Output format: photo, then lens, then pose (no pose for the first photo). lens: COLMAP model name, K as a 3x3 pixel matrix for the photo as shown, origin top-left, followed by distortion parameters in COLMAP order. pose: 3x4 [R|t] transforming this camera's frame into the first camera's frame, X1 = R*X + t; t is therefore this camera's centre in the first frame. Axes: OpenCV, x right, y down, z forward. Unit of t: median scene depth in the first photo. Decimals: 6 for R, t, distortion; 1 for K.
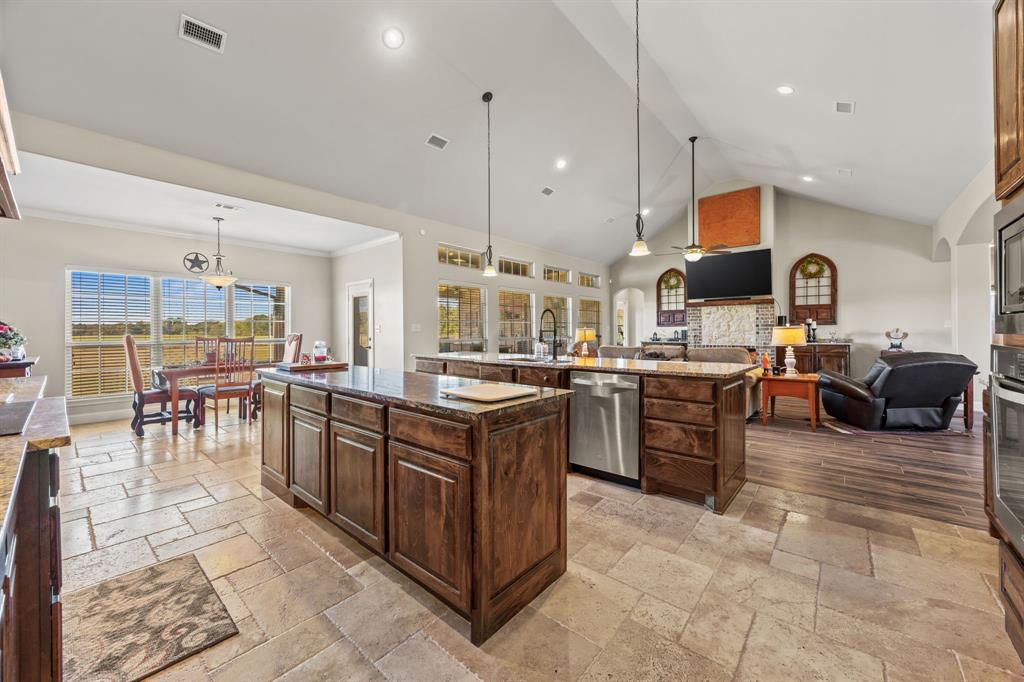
lens RADIAL K [[395.8, 0, 510.0], [0, 395.8, 332.1], [0, 0, 1]] dist [-0.004351, -0.000112]
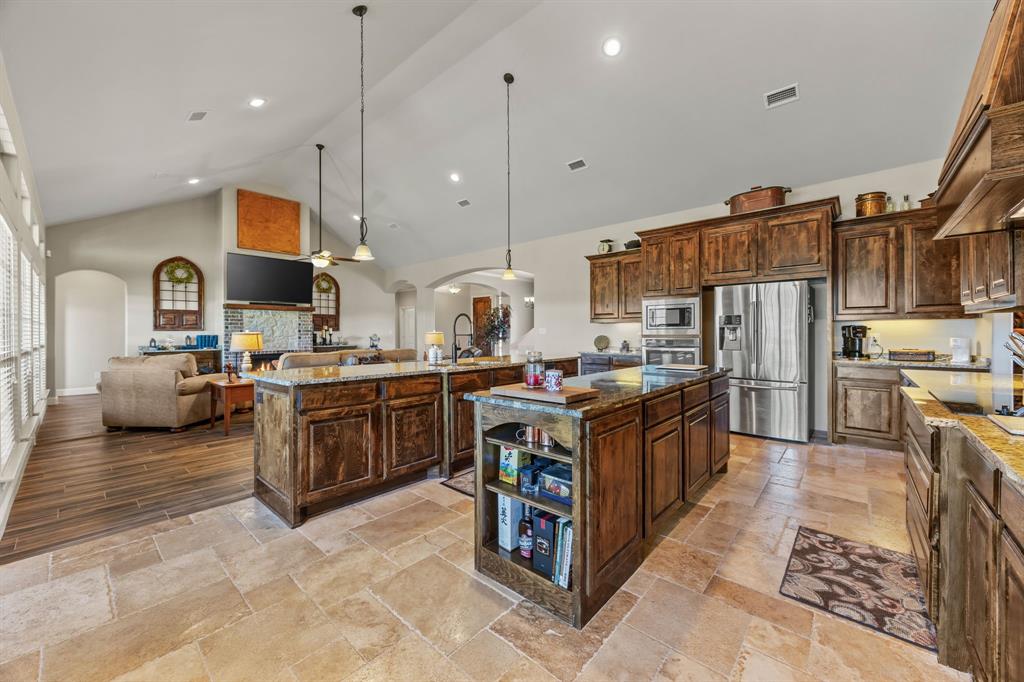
lens RADIAL K [[395.8, 0, 507.5], [0, 395.8, 332.8], [0, 0, 1]] dist [-0.004351, -0.000112]
pose [[0.004714, 0.006470, 0.999968, -0.565259], [0.007671, 0.999949, -0.006506, -0.000240], [-0.999959, 0.007701, 0.004664, 0.536386]]
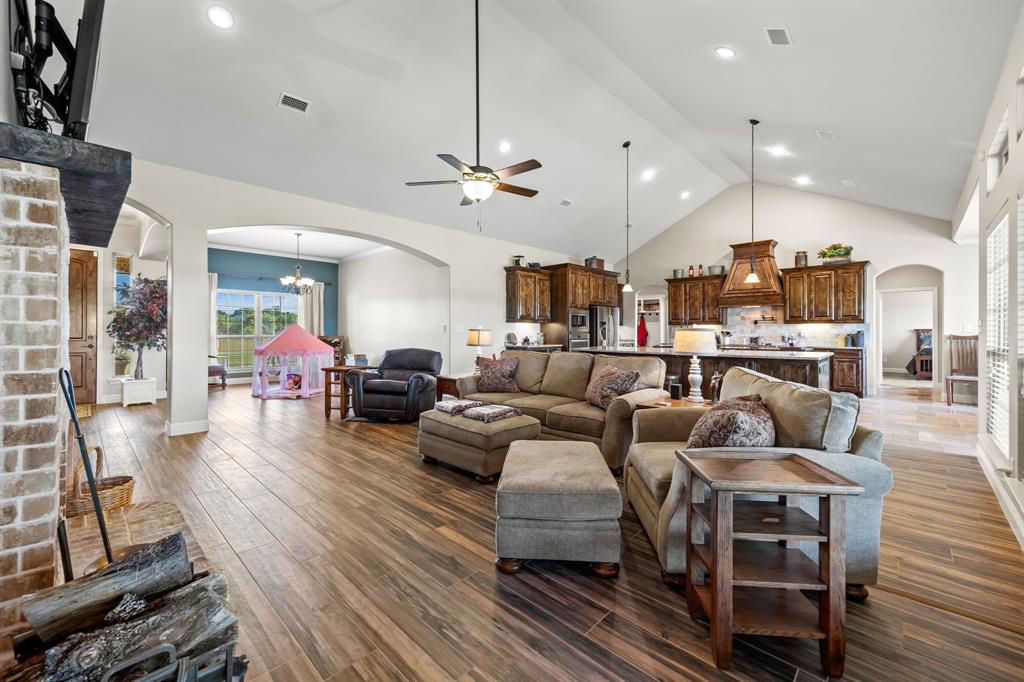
lens RADIAL K [[418.3, 0, 509.1], [0, 418.3, 330.8], [0, 0, 1]] dist [0.011851, 0.000222]
pose [[-0.999162, 0.005486, 0.040552, 0.460485], [0.005616, 0.999980, 0.003075, -0.008188], [-0.040535, 0.003300, -0.999173, 1.657515]]
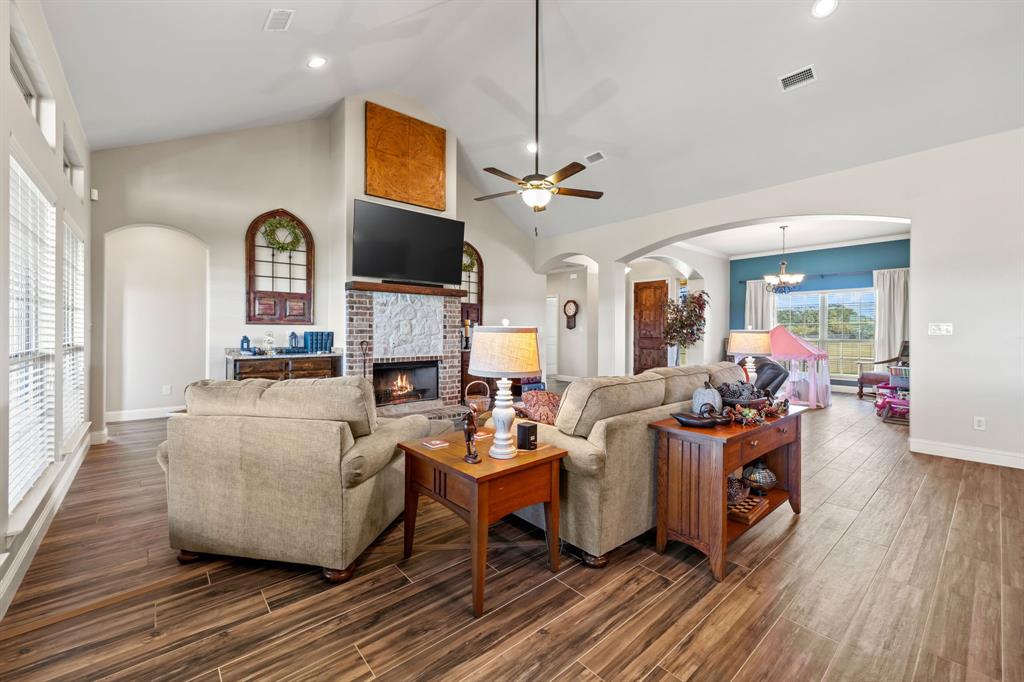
lens RADIAL K [[418.3, 0, 498.3], [0, 418.3, 330.8], [0, 0, 1]] dist [0.011851, 0.000222]
pose [[0.147919, 0.009090, 0.988958, -0.117078], [-0.002569, 0.999958, -0.008807, -0.003867], [-0.988996, -0.001238, 0.147936, 0.999628]]
